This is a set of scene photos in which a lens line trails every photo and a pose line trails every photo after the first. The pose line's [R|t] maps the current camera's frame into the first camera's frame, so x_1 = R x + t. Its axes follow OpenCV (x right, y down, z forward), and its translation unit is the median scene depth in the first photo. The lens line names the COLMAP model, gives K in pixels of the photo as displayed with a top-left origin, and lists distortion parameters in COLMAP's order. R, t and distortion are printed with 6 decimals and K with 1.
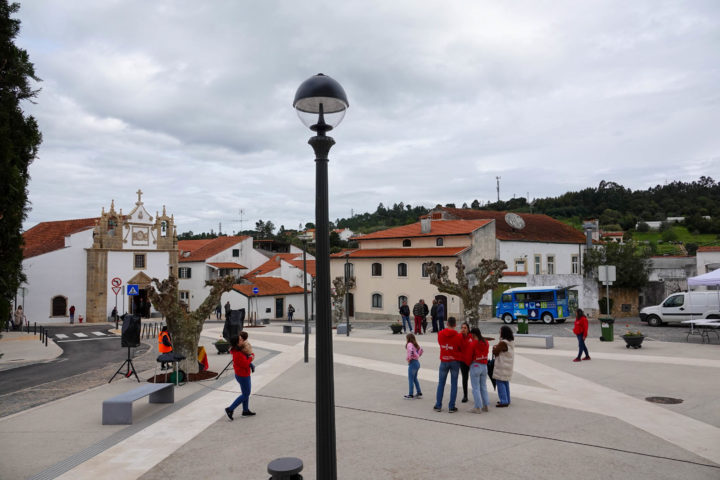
lens RADIAL K [[501.0, 0, 363.5], [0, 501.0, 245.1], [0, 0, 1]] dist [0.007972, -0.001628]
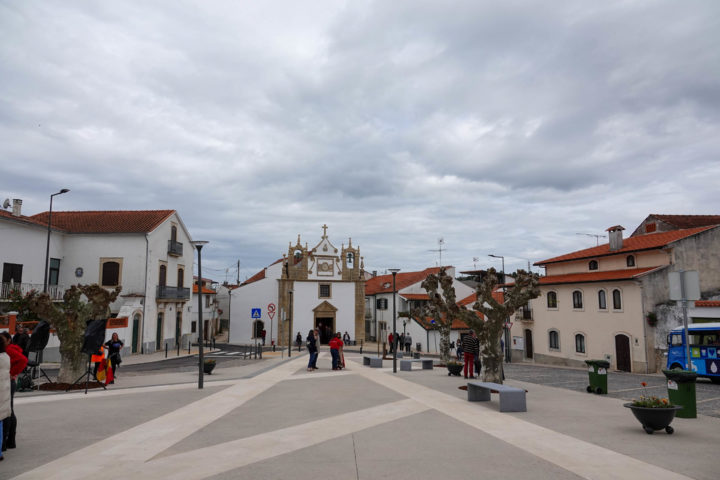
lens RADIAL K [[501.0, 0, 364.7], [0, 501.0, 236.6], [0, 0, 1]] dist [0.007972, -0.001628]
pose [[0.814620, -0.067394, -0.576066, 0.243863], [0.011023, 0.994846, -0.100800, 0.025667], [0.579890, 0.075764, 0.811164, 0.176606]]
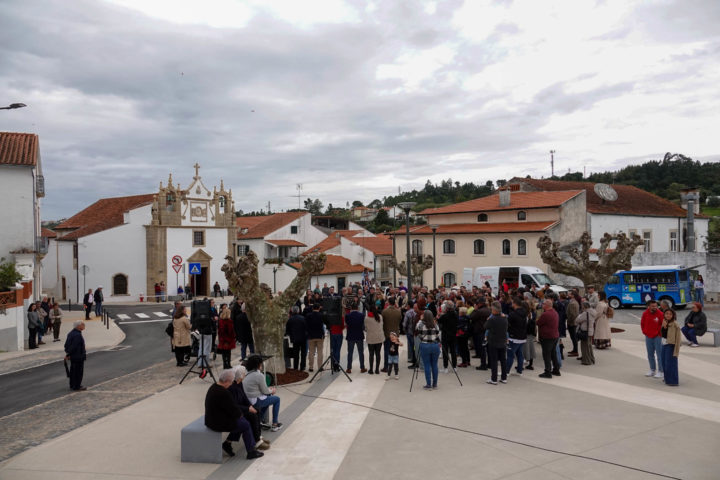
lens RADIAL K [[501.0, 0, 362.9], [0, 501.0, 247.4], [0, 0, 1]] dist [0.007972, -0.001628]
pose [[0.995728, -0.000638, -0.092329, -0.044840], [0.005083, 0.998838, 0.047917, 0.005288], [0.092191, -0.048181, 0.994575, 0.075142]]
